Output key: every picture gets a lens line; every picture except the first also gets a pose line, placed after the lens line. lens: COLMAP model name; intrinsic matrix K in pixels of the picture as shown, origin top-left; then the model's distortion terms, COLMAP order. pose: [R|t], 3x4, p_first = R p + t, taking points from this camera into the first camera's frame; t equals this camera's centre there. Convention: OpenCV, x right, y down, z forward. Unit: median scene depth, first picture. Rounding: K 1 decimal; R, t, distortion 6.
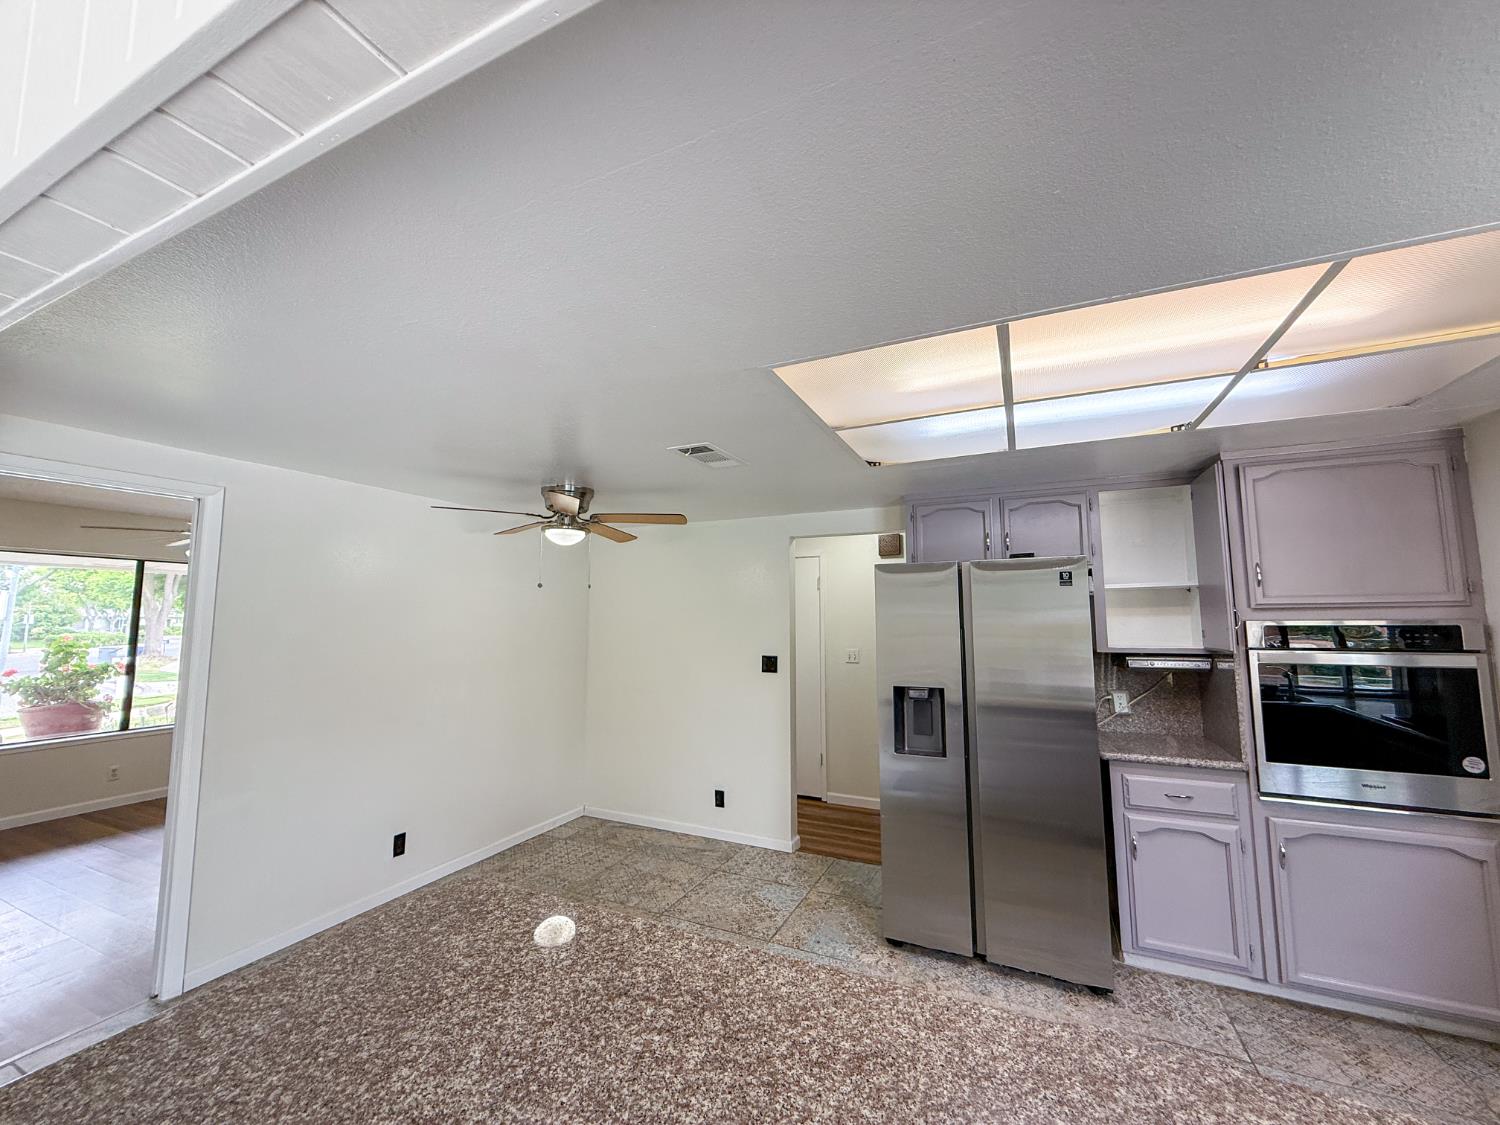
lens RADIAL K [[595.8, 0, 749.2], [0, 595.8, 562.1], [0, 0, 1]] dist [0.007030, -0.000417]
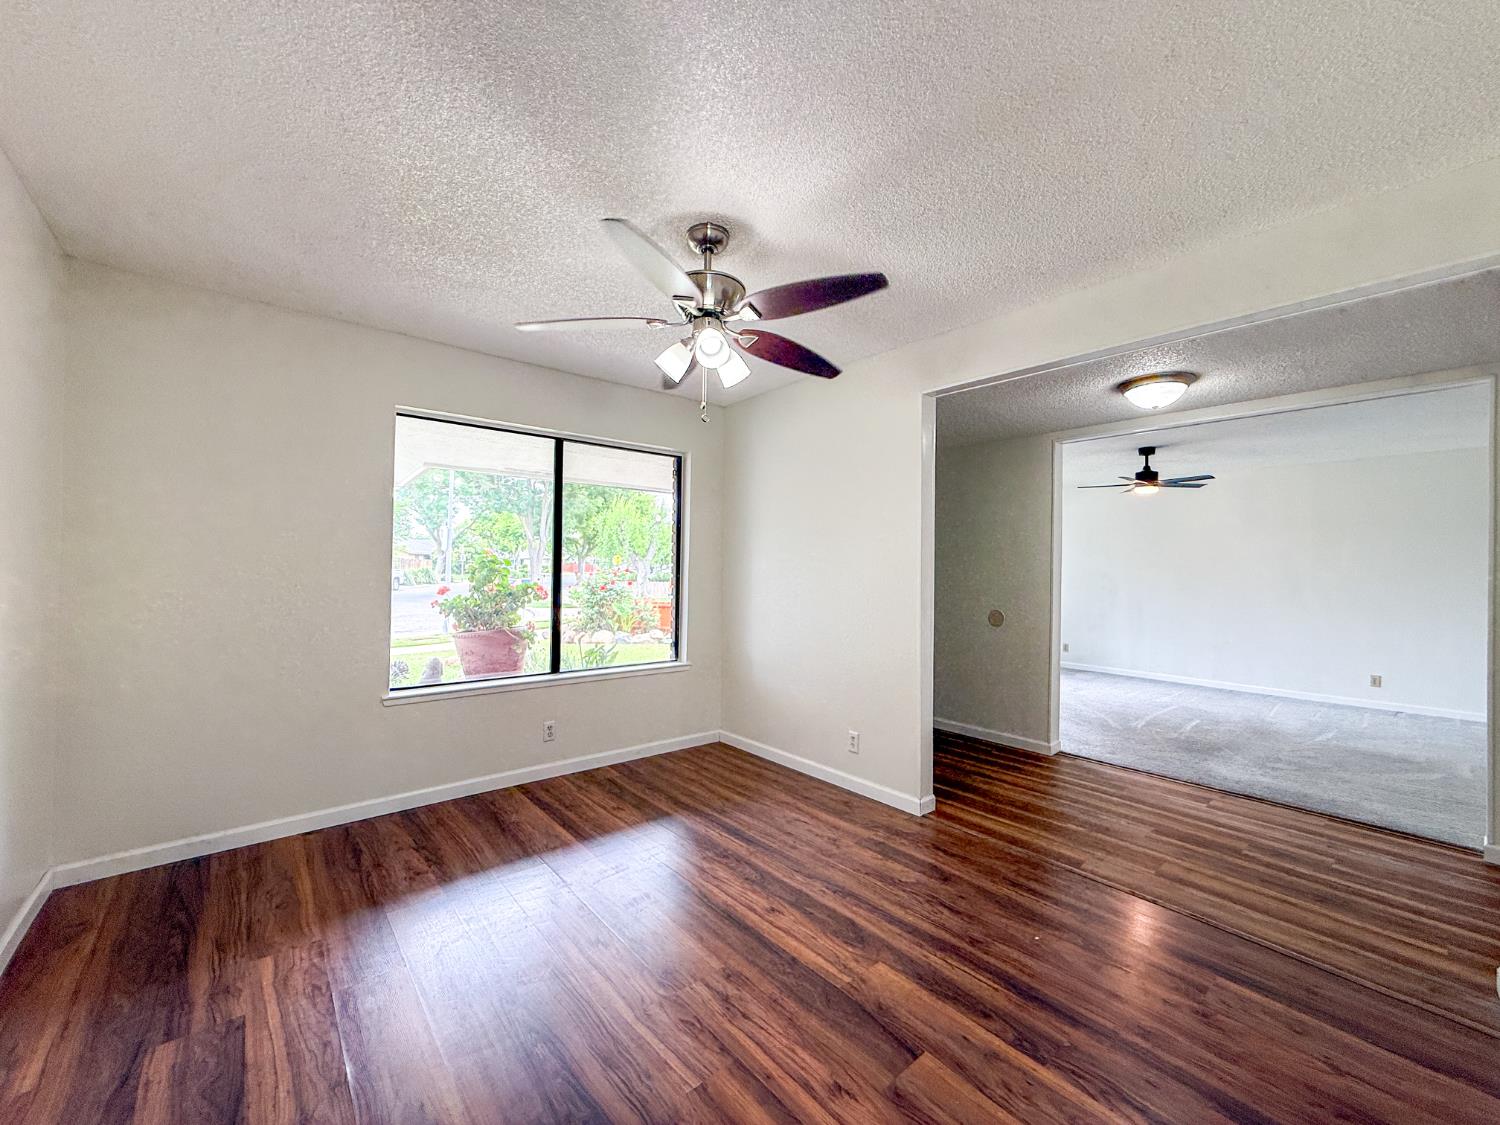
lens RADIAL K [[595.8, 0, 746.4], [0, 595.8, 563.4], [0, 0, 1]] dist [0.007030, -0.000417]
pose [[0.908682, 0.010609, -0.417355, -0.486309], [0.025770, 0.996346, 0.081433, 0.087528], [0.416693, -0.084752, 0.905088, 0.416224]]
